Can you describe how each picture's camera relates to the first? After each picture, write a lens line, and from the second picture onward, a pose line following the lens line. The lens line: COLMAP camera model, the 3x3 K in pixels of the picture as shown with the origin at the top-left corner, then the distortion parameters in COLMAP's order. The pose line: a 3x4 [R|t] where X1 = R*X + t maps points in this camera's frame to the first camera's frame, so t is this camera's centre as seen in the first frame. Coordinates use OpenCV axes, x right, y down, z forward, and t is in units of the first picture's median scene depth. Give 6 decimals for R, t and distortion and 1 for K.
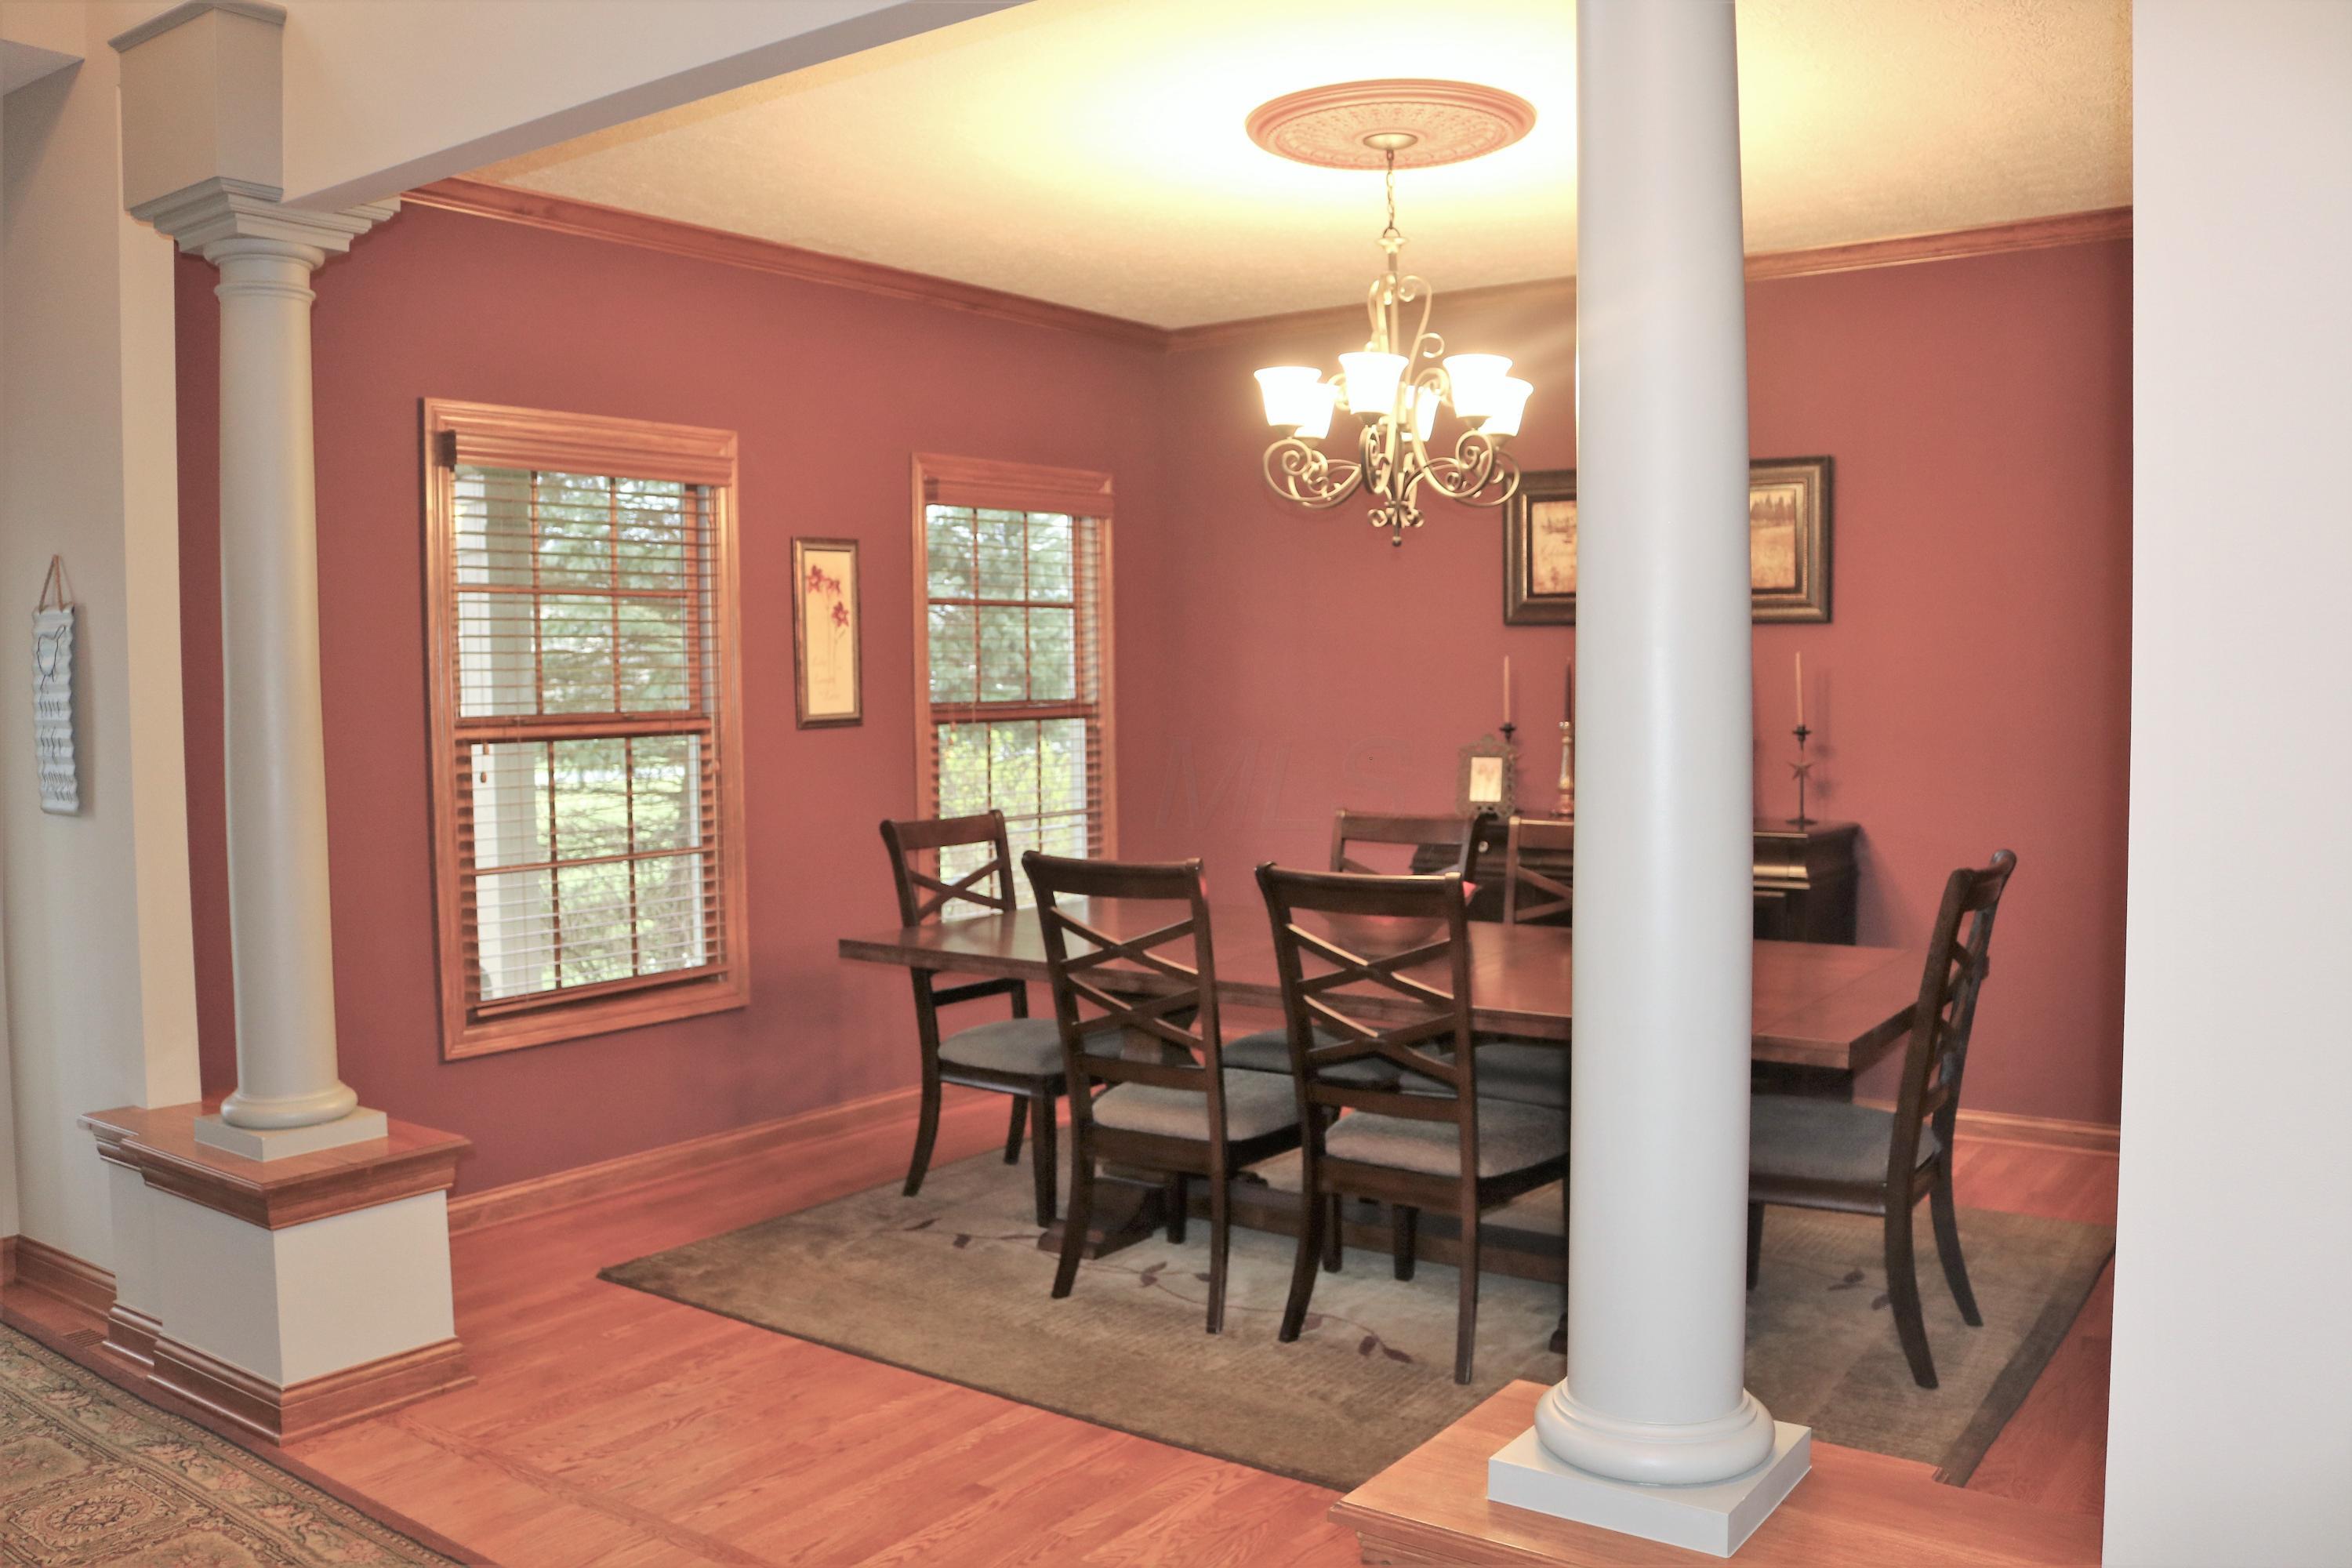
lens RADIAL K [[1928.0, 0, 1176.0], [0, 1928.0, 784.0], [0, 0, 1]] dist [-0.141734, 0.110448]
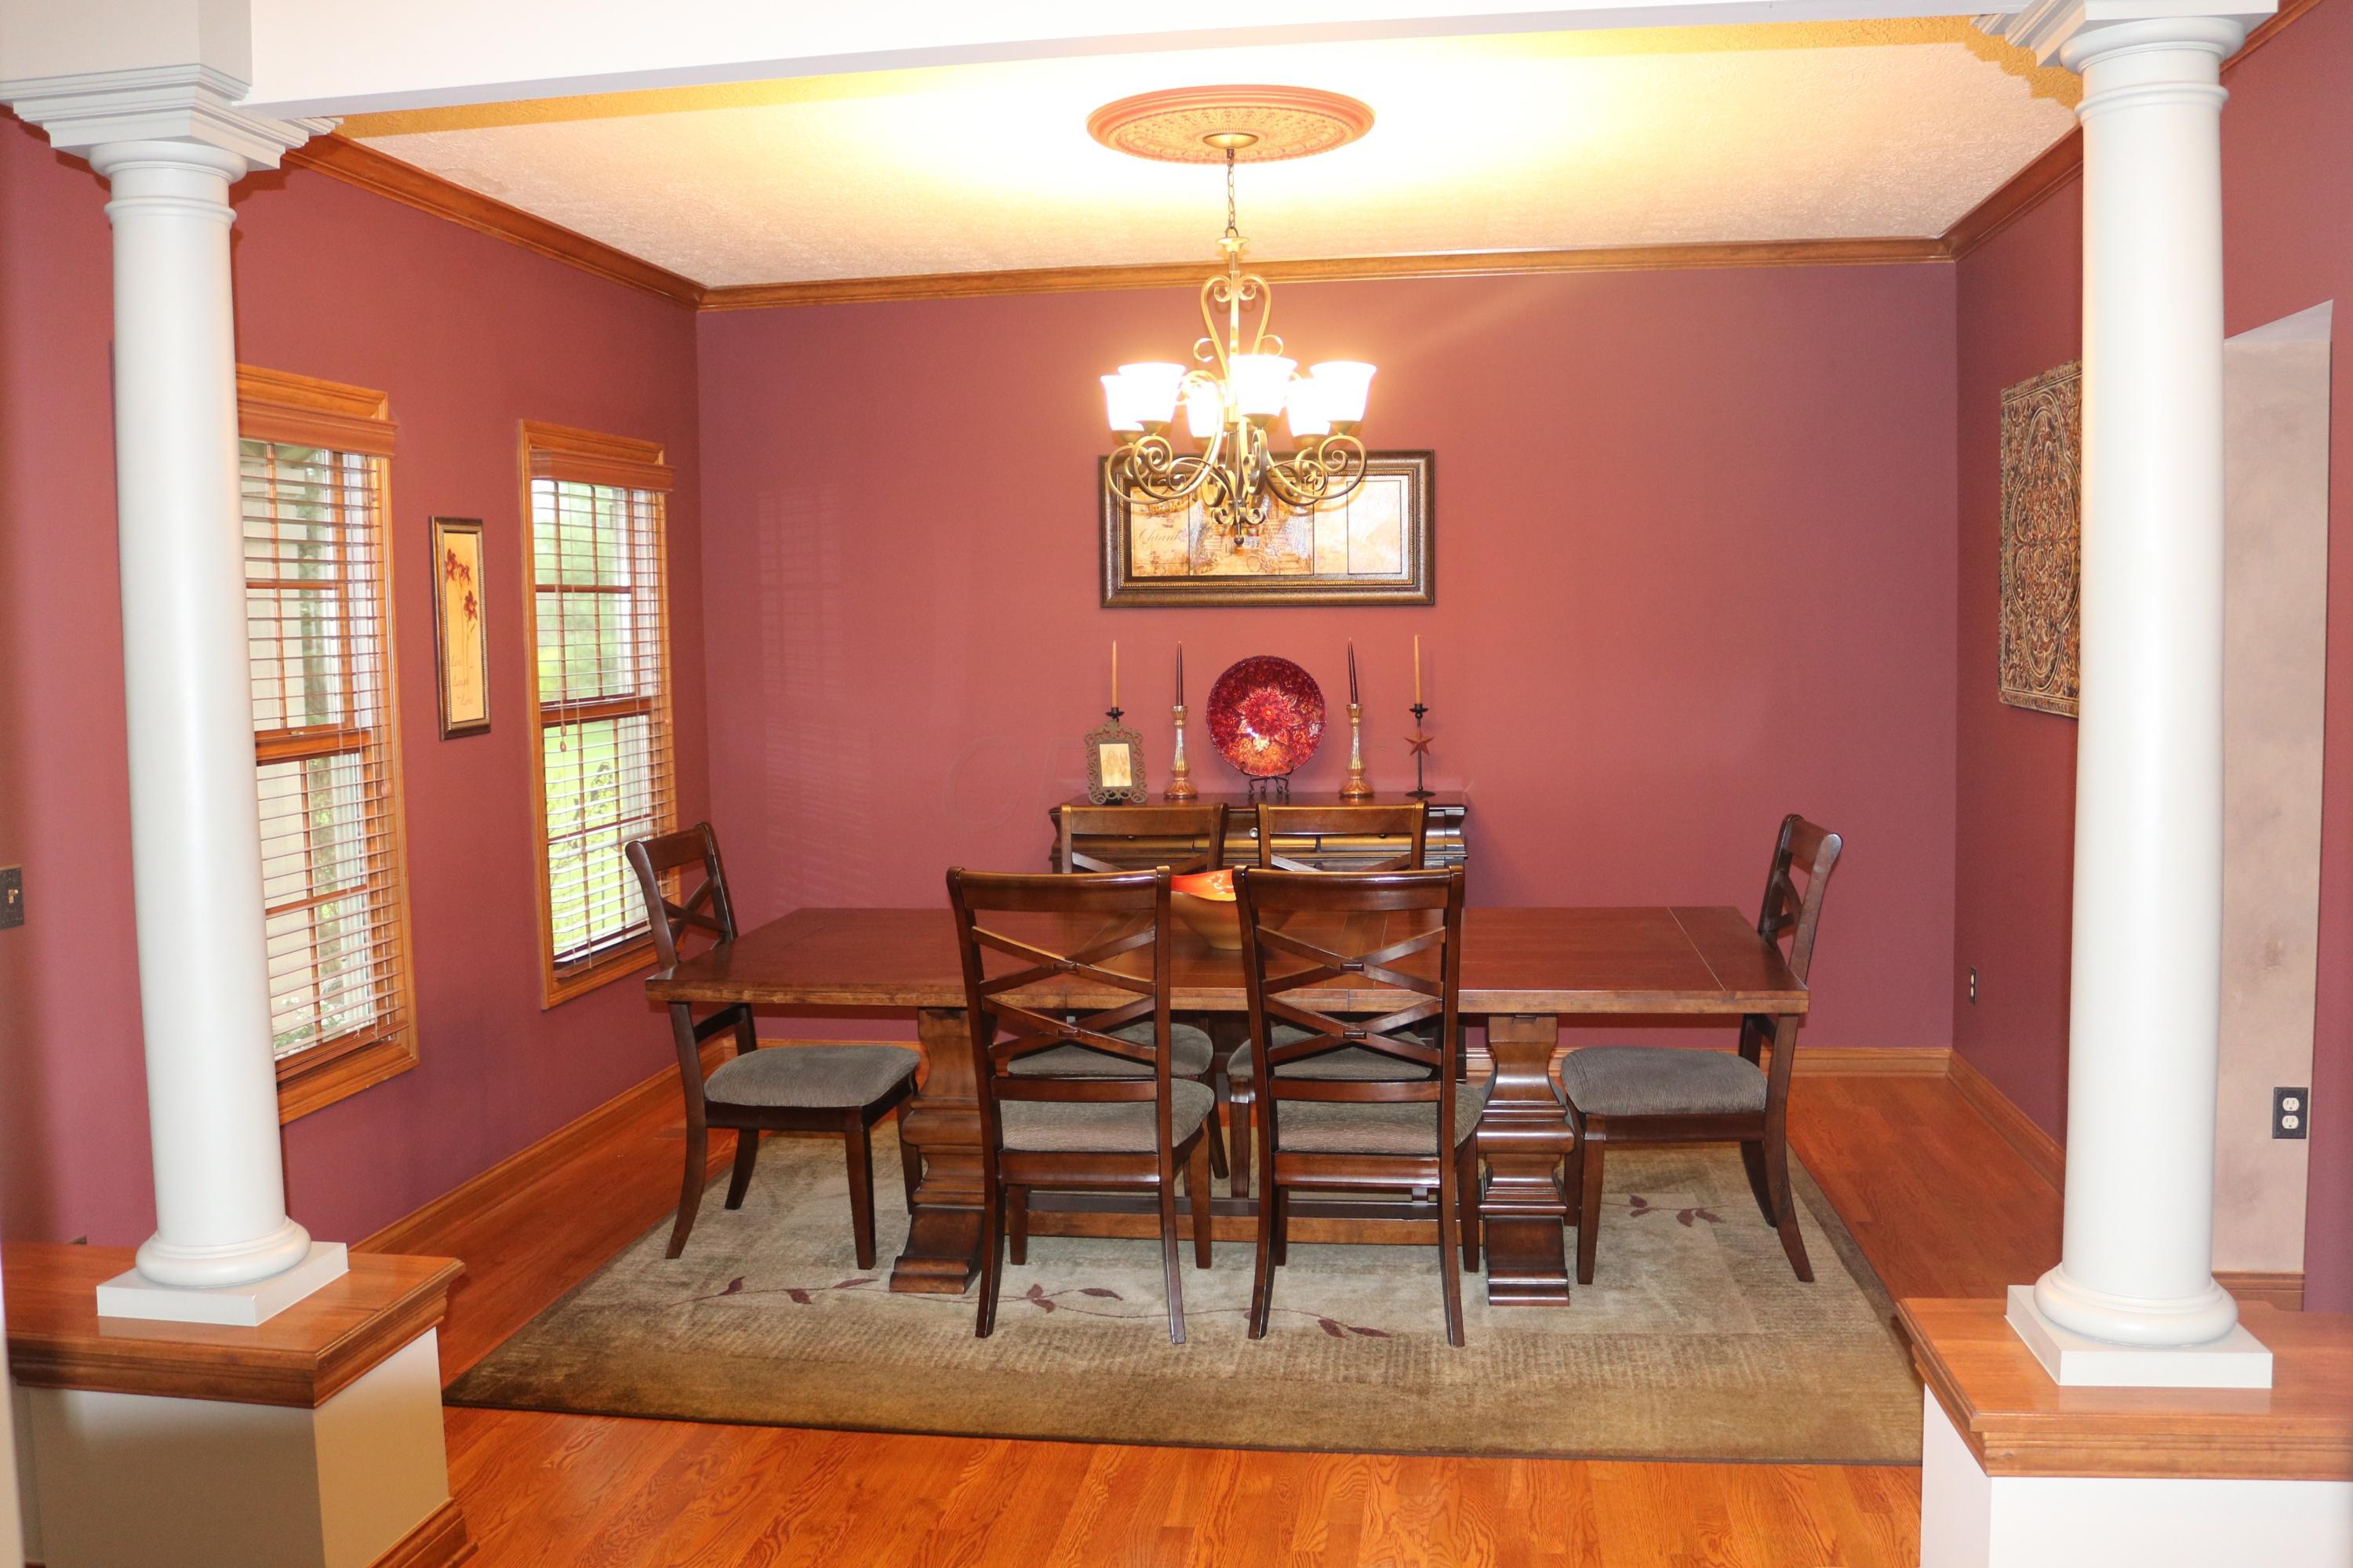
lens RADIAL K [[2022.7, 0, 1176.5], [0, 2022.7, 784.0], [0, 0, 1]] dist [-0.114030, 0.021979]
pose [[0.887780, -0.045022, 0.458060, -0.378353], [0.037093, 0.998966, 0.026295, -0.024486], [-0.458770, -0.006353, 0.888532, 0.066838]]
